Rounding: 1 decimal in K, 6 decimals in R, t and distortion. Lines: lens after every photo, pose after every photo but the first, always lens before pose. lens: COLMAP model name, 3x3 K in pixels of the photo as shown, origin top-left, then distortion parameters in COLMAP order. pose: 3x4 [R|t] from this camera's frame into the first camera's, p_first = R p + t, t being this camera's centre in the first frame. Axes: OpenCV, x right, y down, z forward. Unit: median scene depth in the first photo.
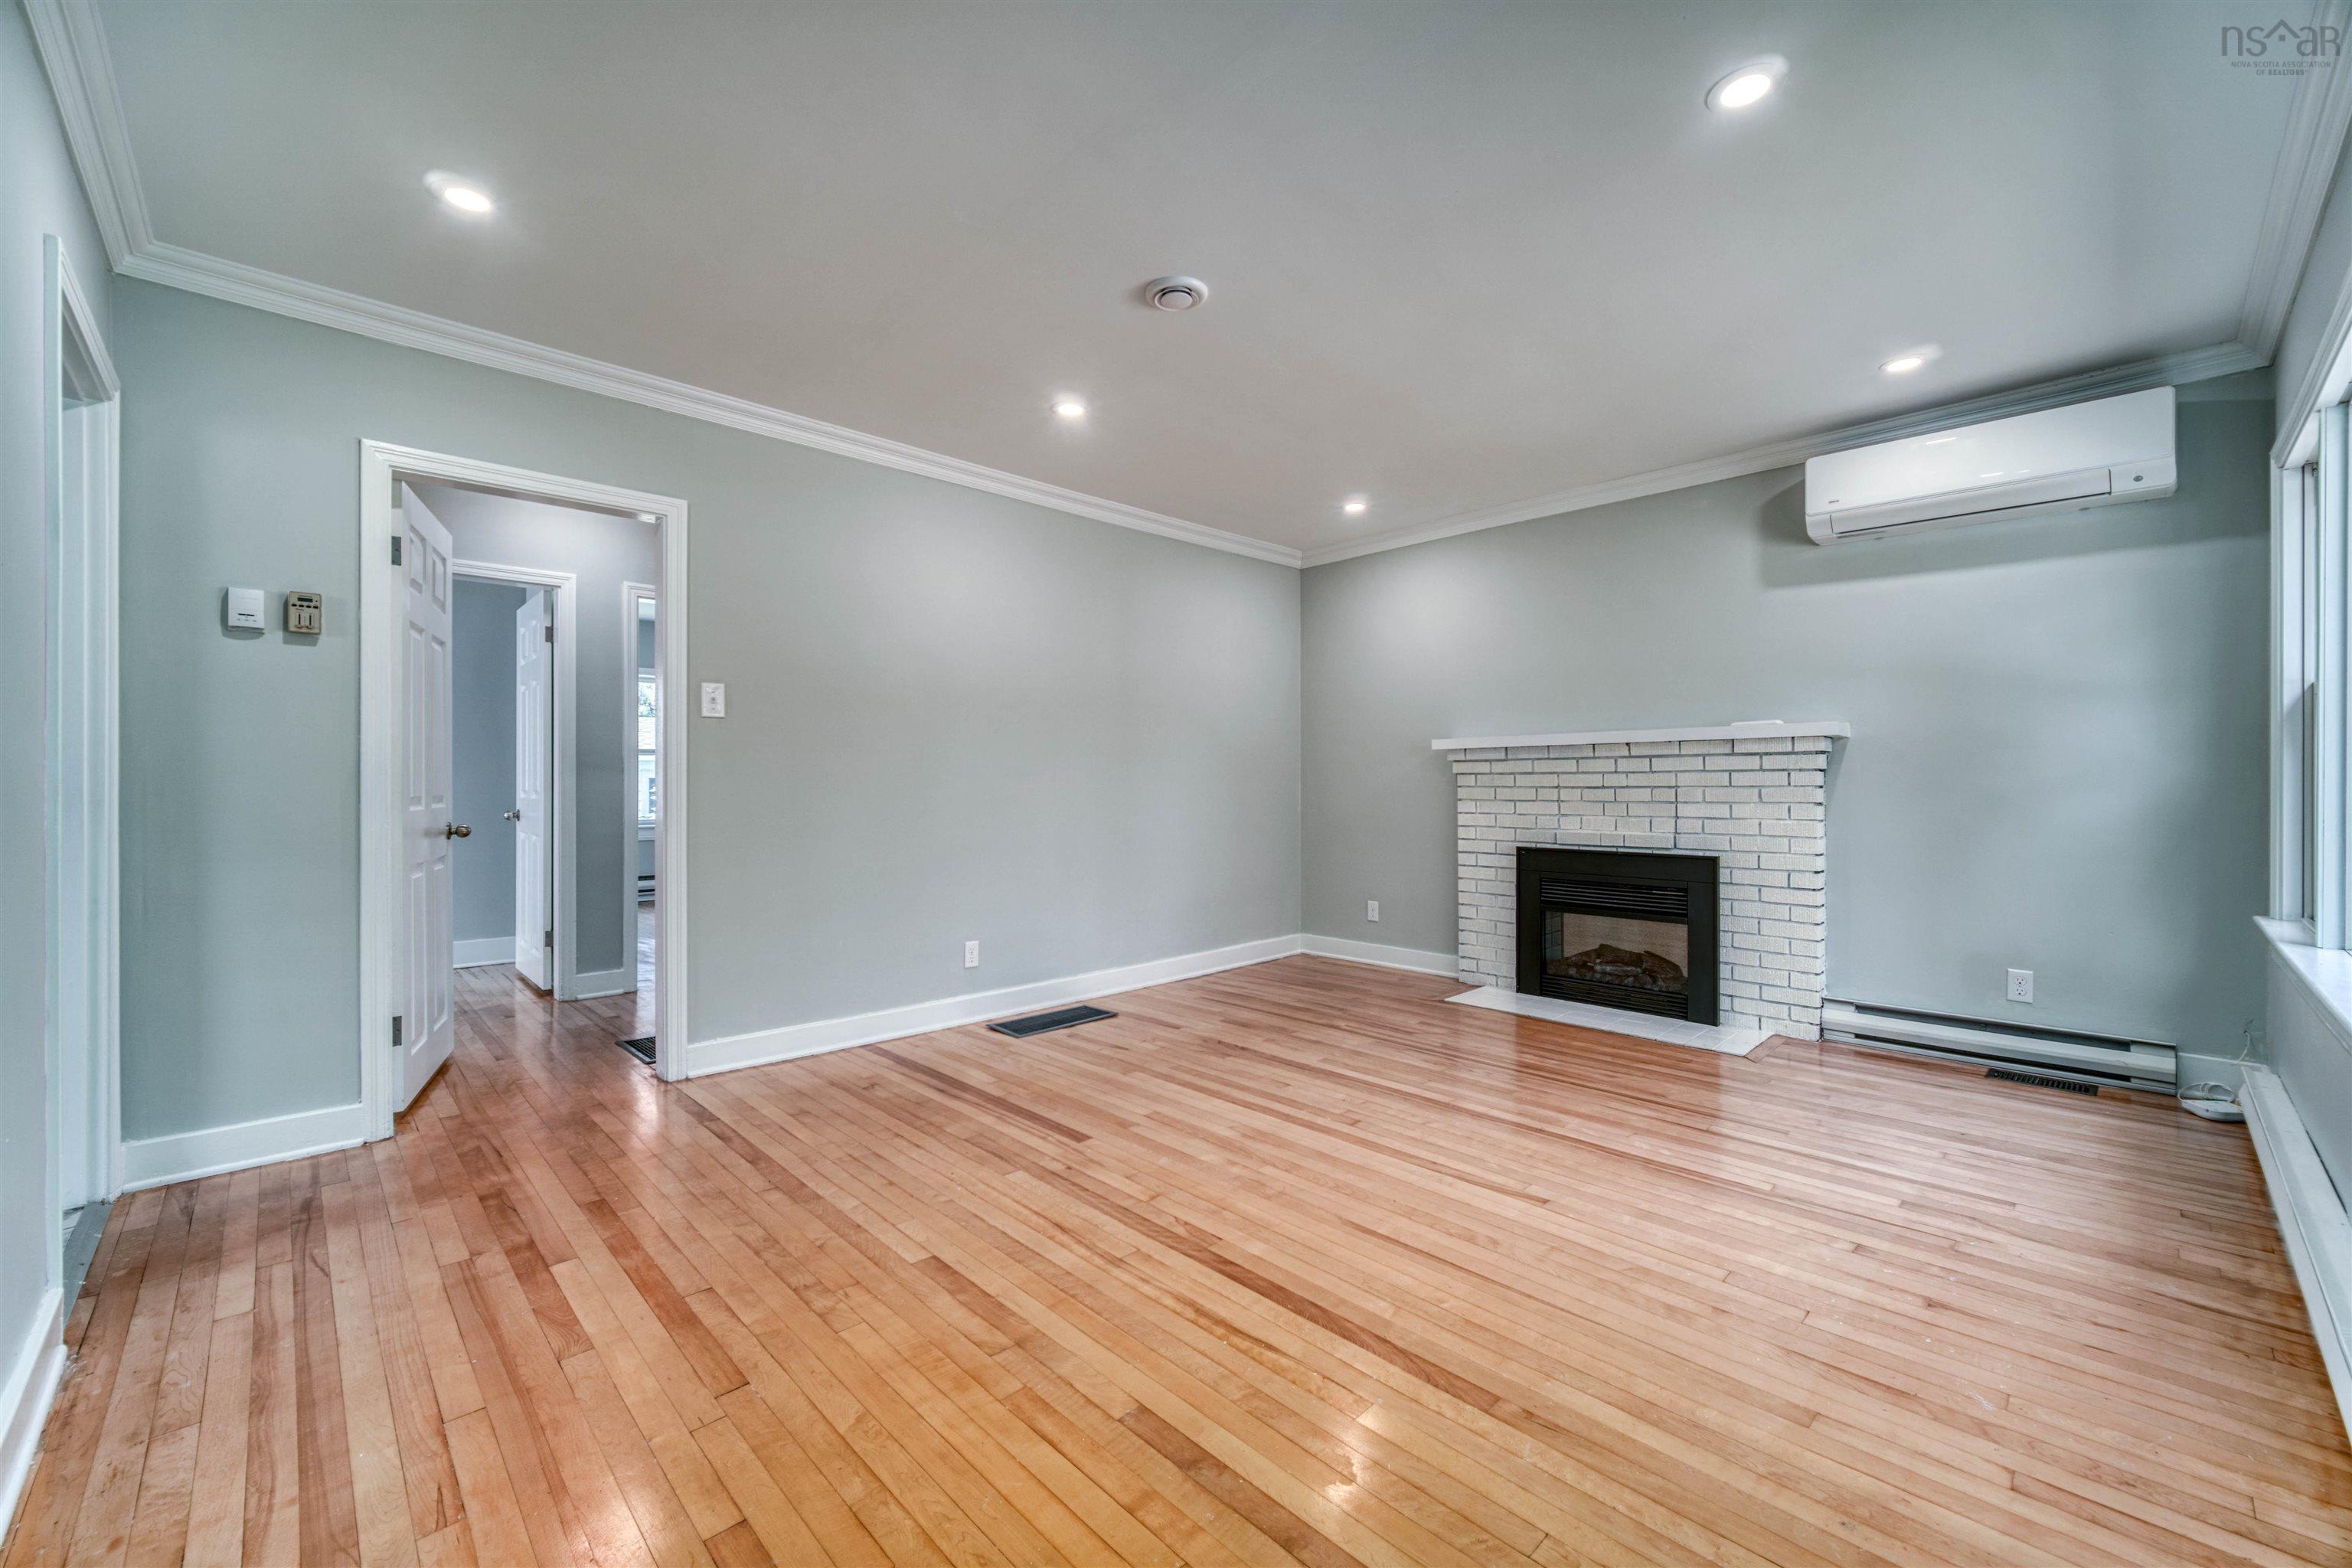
lens RADIAL K [[931.7, 0, 1168.9], [0, 931.7, 780.9], [0, 0, 1]] dist [-0.001460, -0.000481]
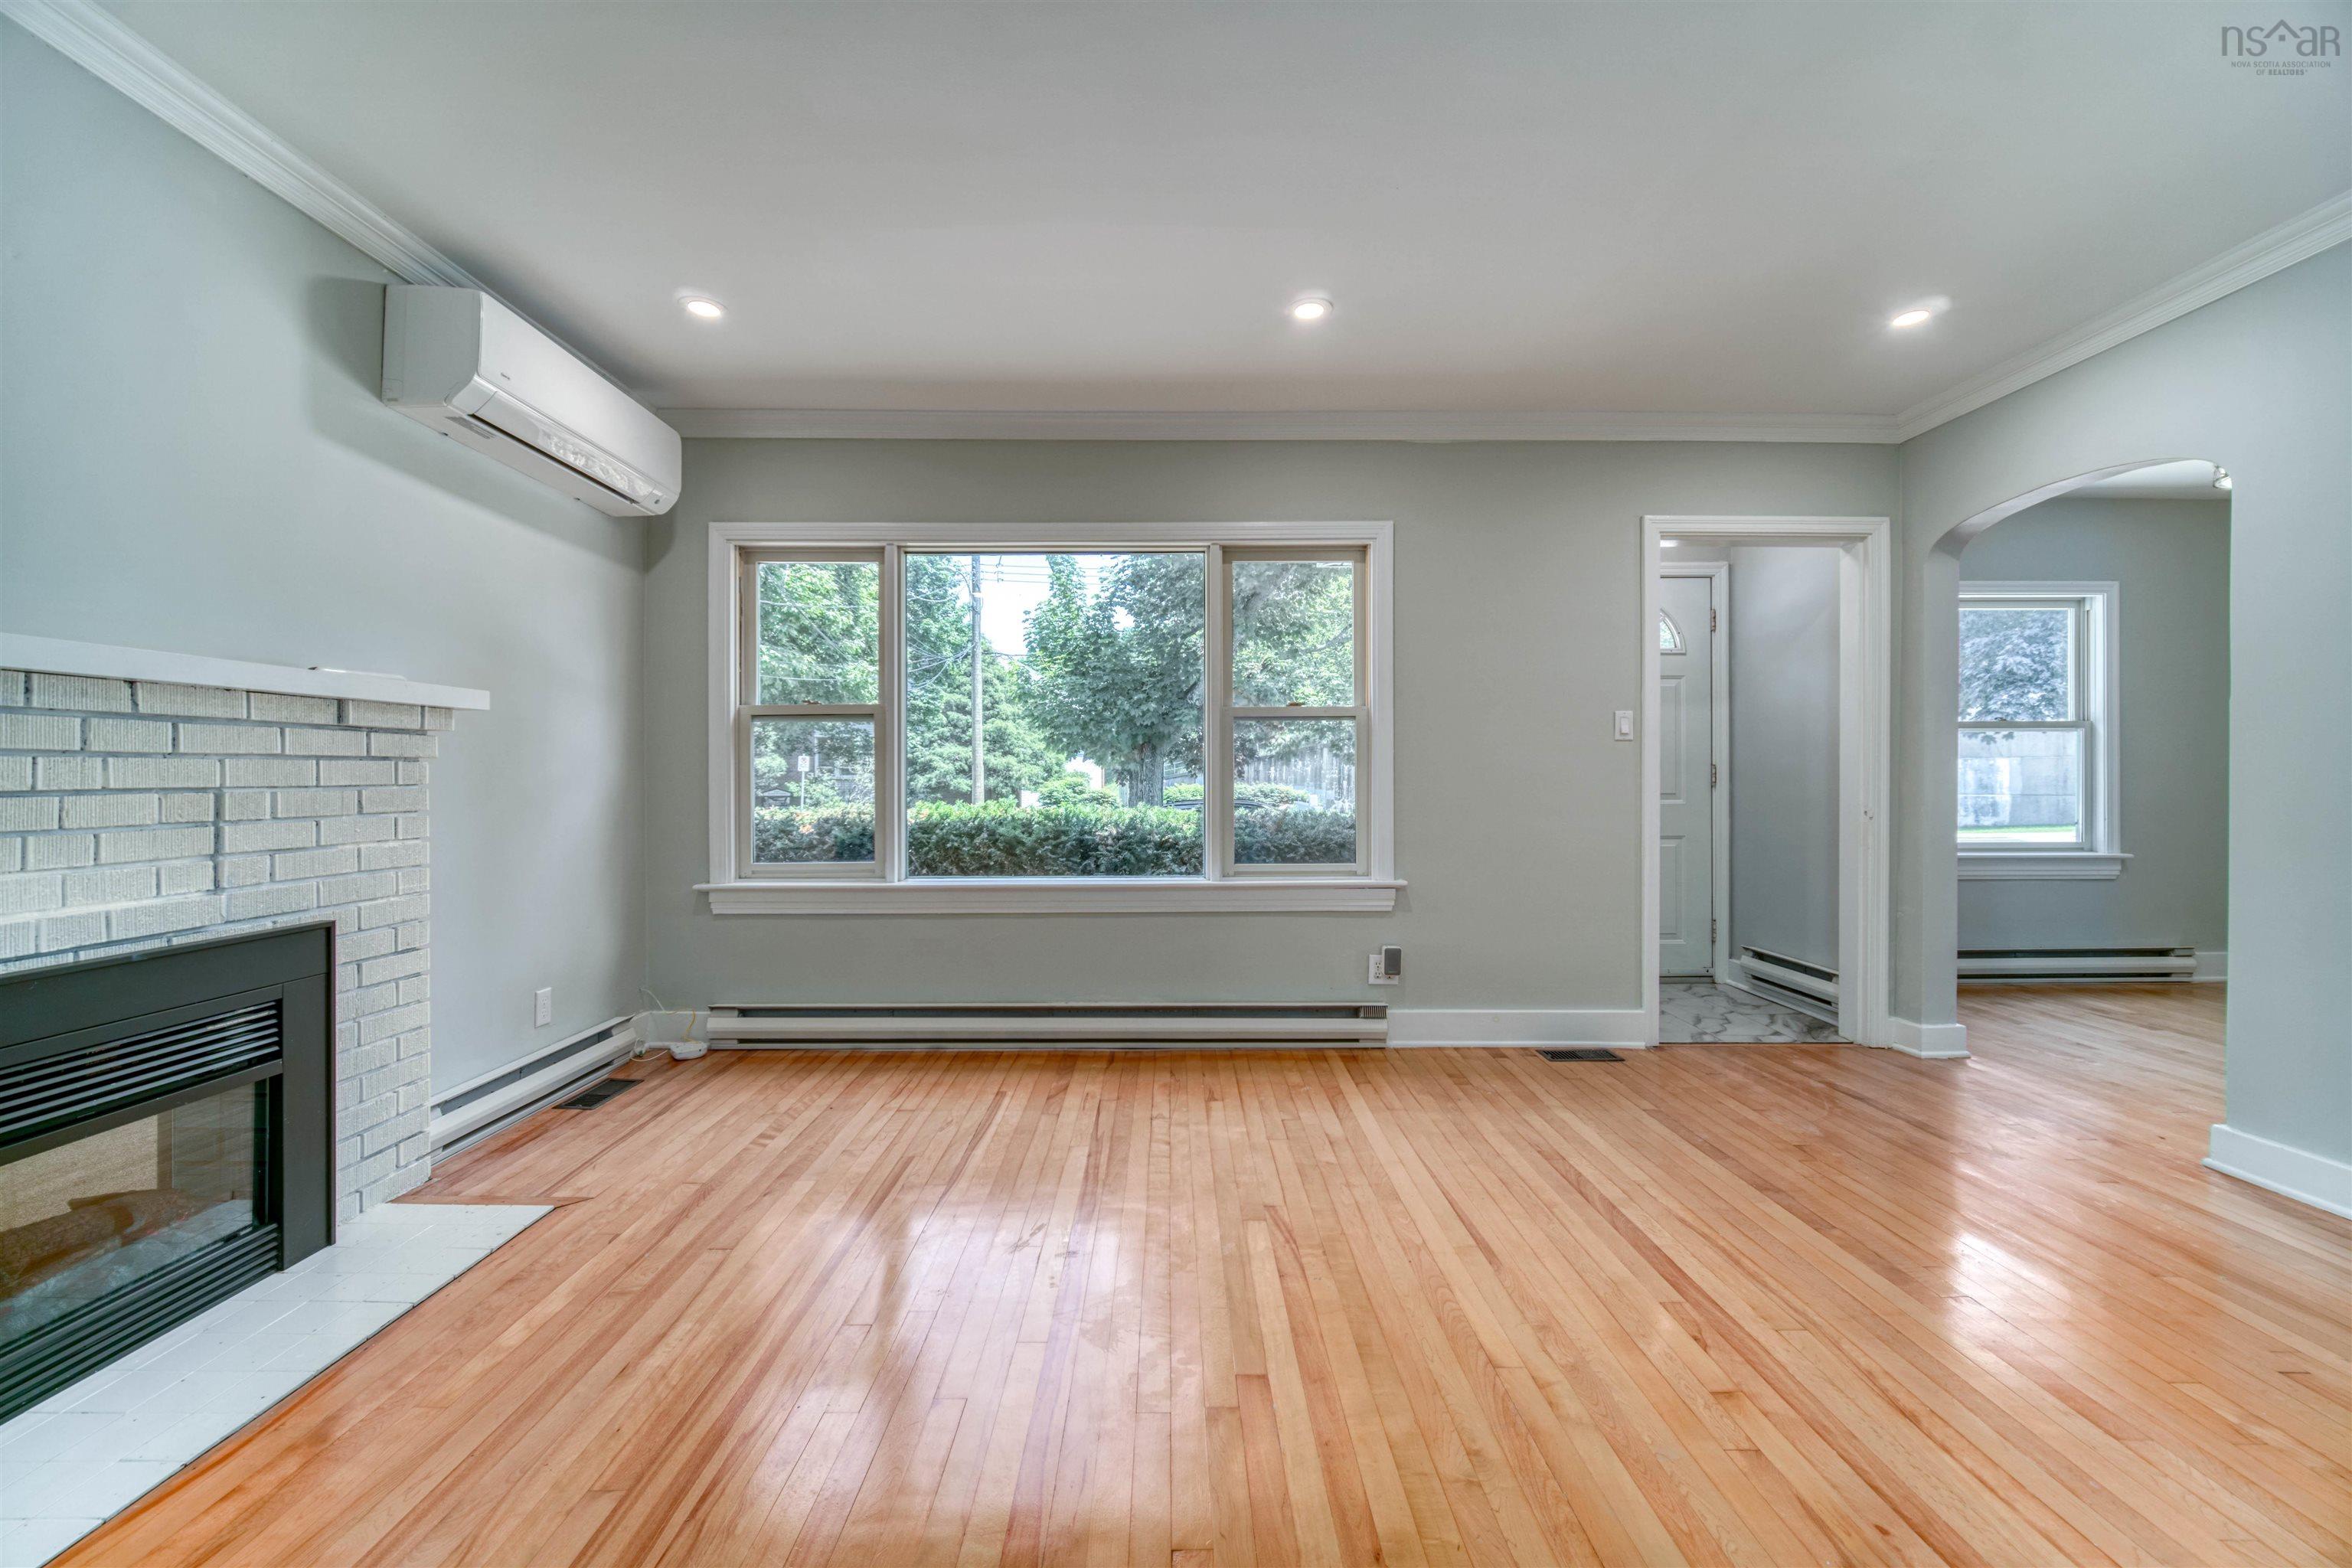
lens RADIAL K [[931.7, 0, 1168.9], [0, 931.7, 780.9], [0, 0, 1]] dist [-0.001460, -0.000481]
pose [[-0.726216, -0.001544, 0.687465, -0.107782], [-0.000370, 0.999998, 0.001854, 0.001433], [-0.687466, 0.001092, -0.726216, 1.005105]]
